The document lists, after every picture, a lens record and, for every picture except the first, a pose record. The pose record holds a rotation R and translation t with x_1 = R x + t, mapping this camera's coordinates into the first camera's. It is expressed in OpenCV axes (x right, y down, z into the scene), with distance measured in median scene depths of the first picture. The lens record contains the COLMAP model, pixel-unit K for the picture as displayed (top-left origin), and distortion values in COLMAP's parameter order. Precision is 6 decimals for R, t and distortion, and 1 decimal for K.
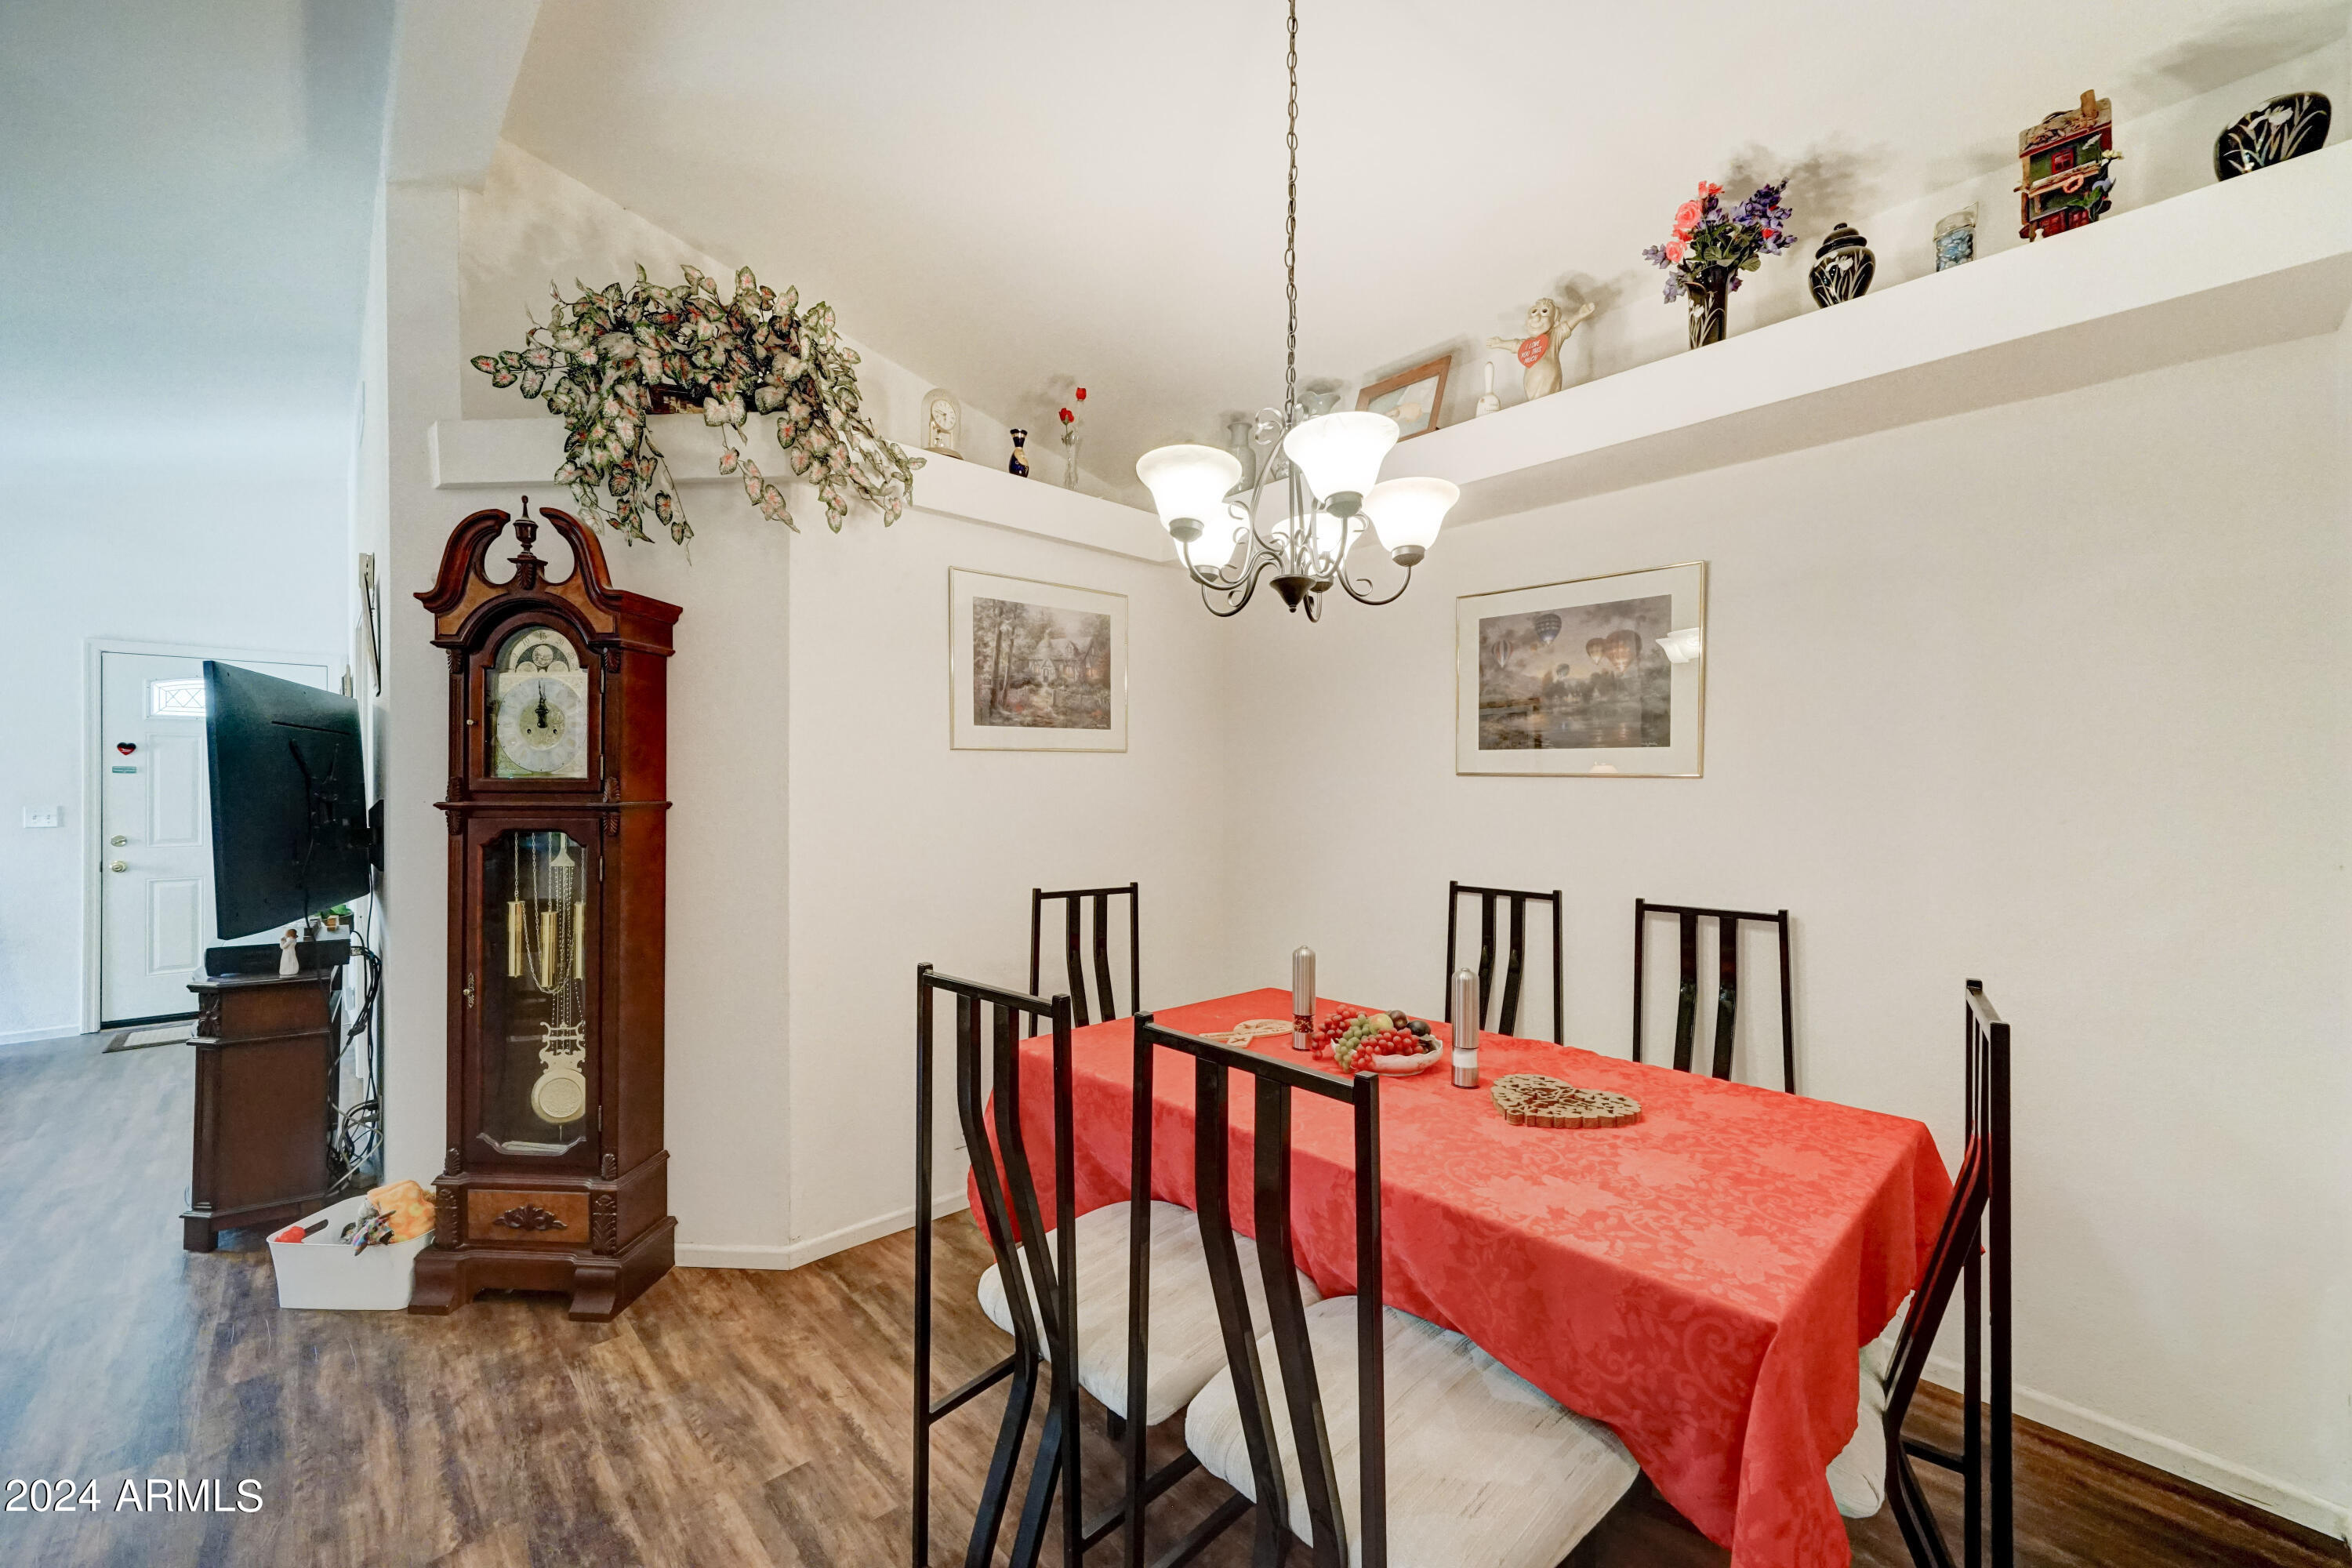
lens RADIAL K [[936.9, 0, 1176.4], [0, 936.9, 784.9], [0, 0, 1]] dist [0.000651, 0.000440]
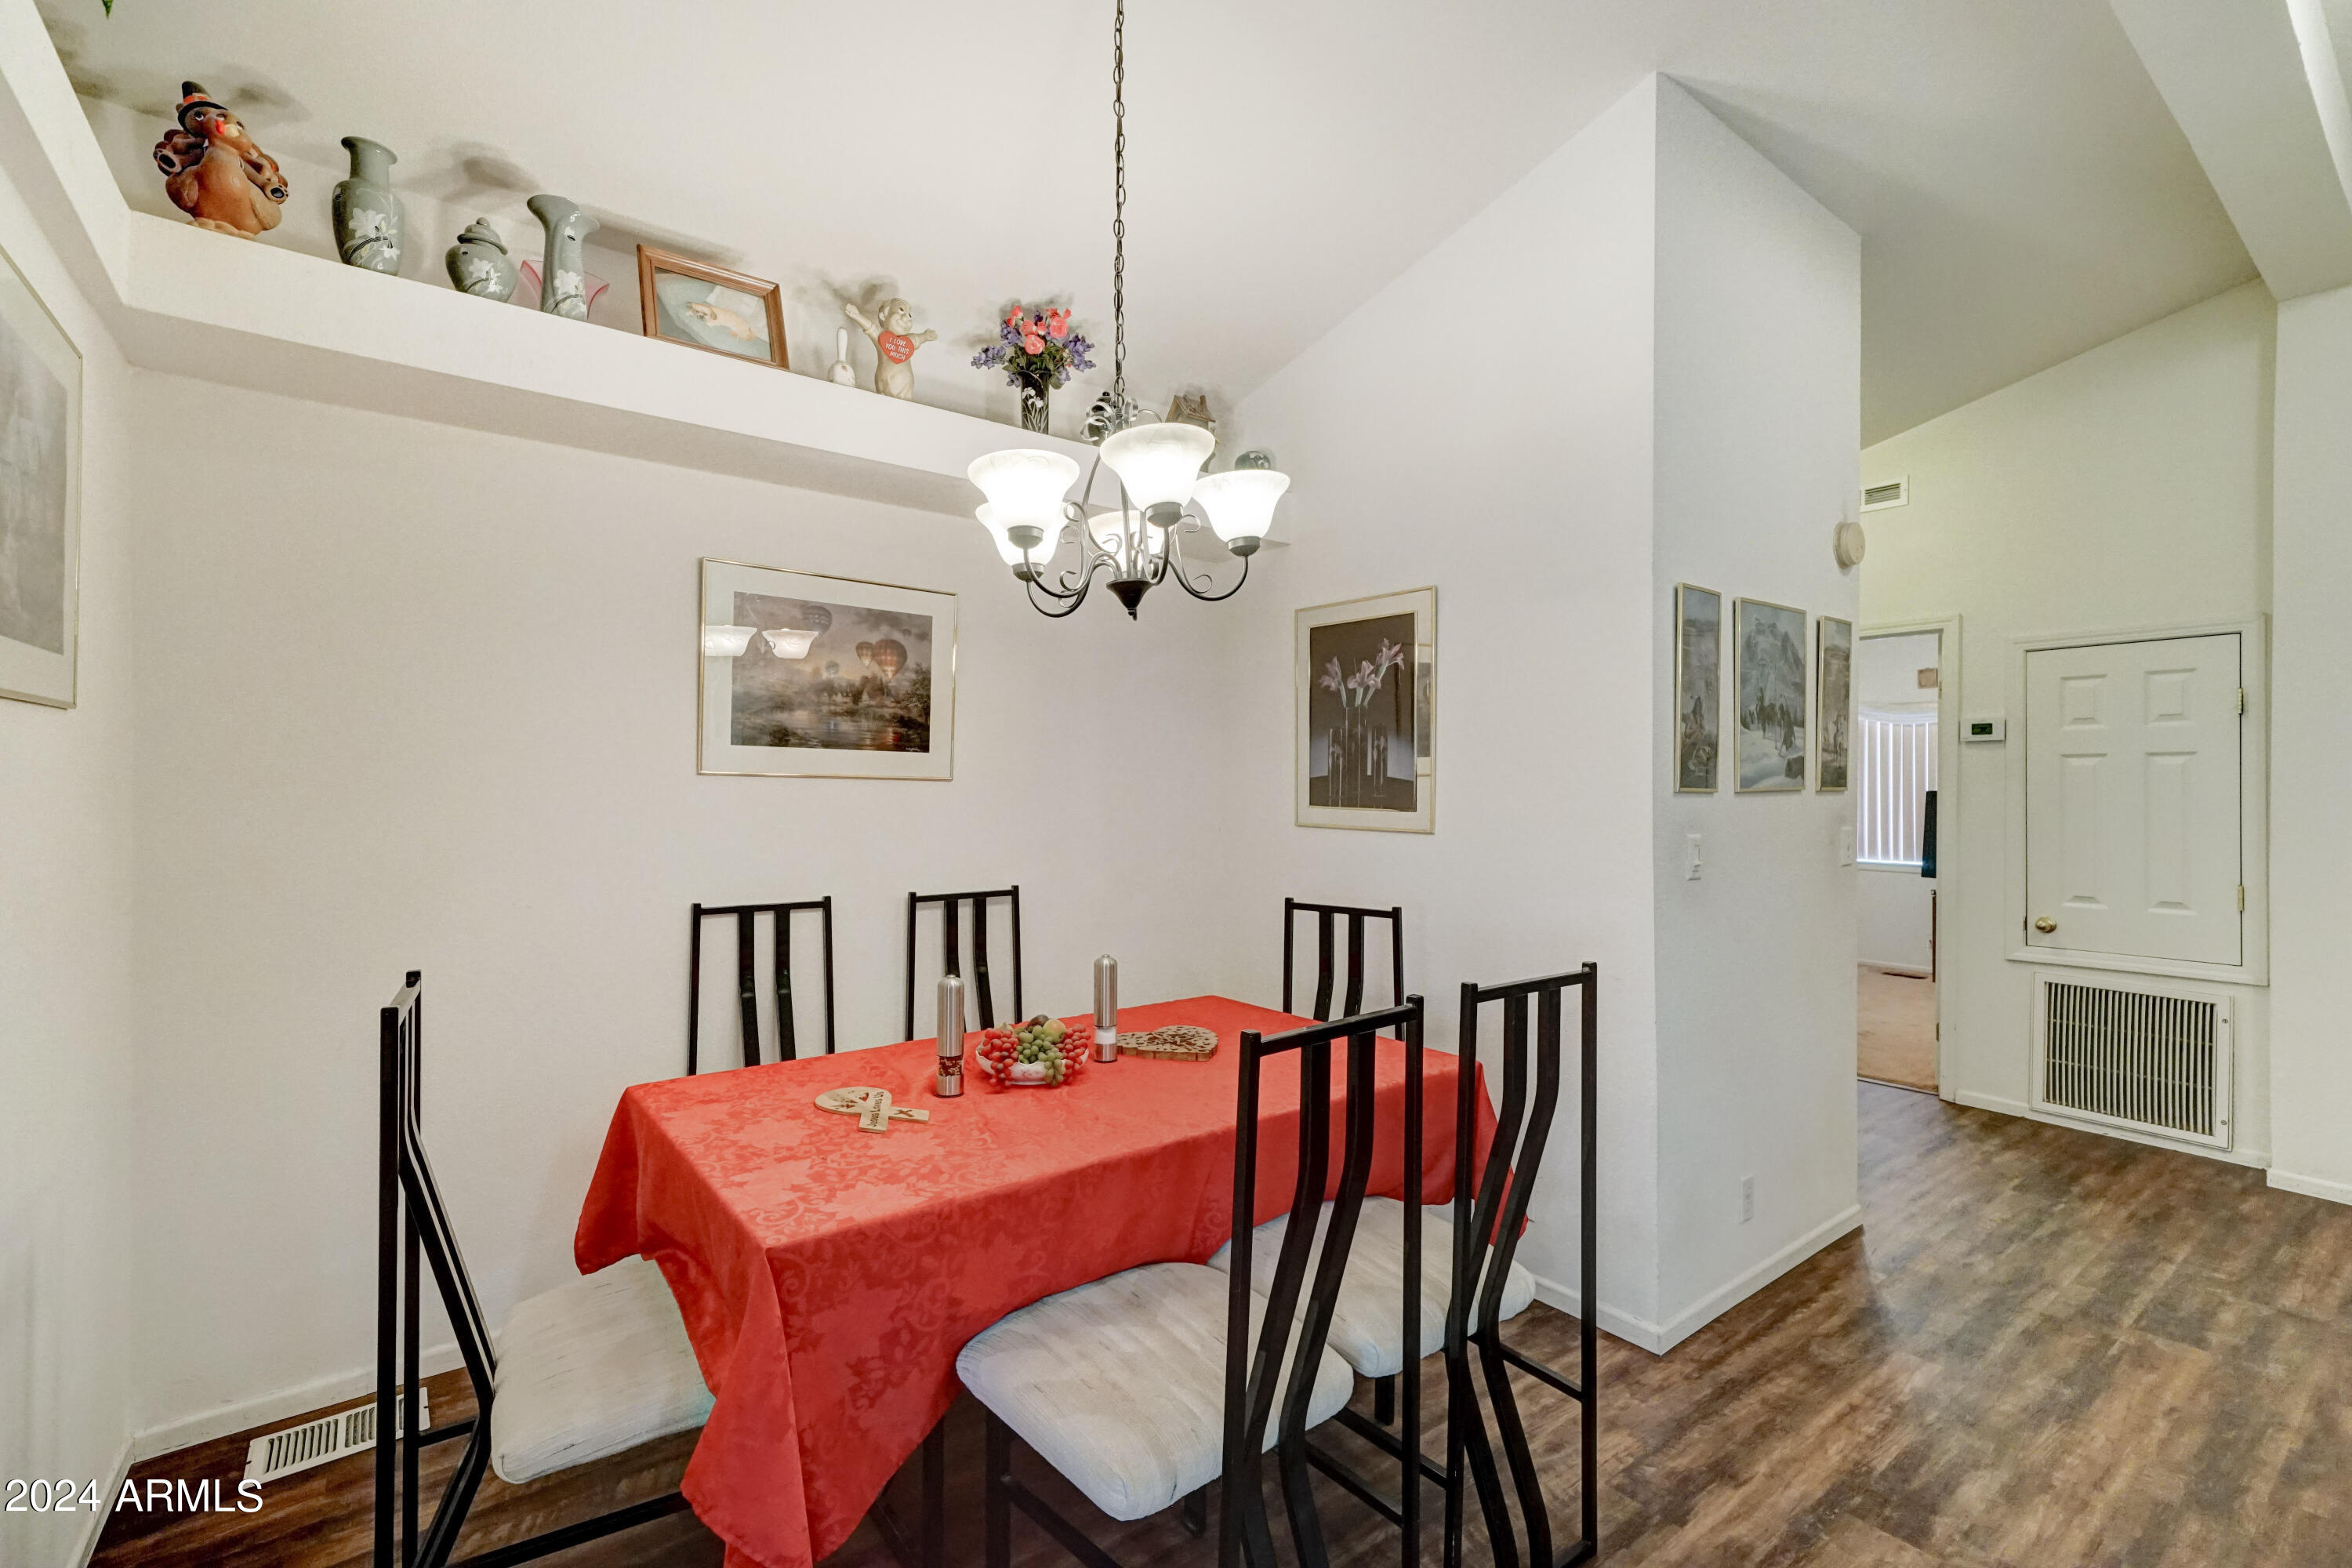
lens RADIAL K [[1025.3, 0, 1169.8], [0, 1025.3, 783.9], [0, 0, 1]] dist [-0.003022, -0.000051]
pose [[0.096229, -0.001638, 0.995358, -0.626566], [-0.005550, 0.999982, 0.002182, -0.007220], [-0.995344, -0.005734, 0.096218, 0.565397]]
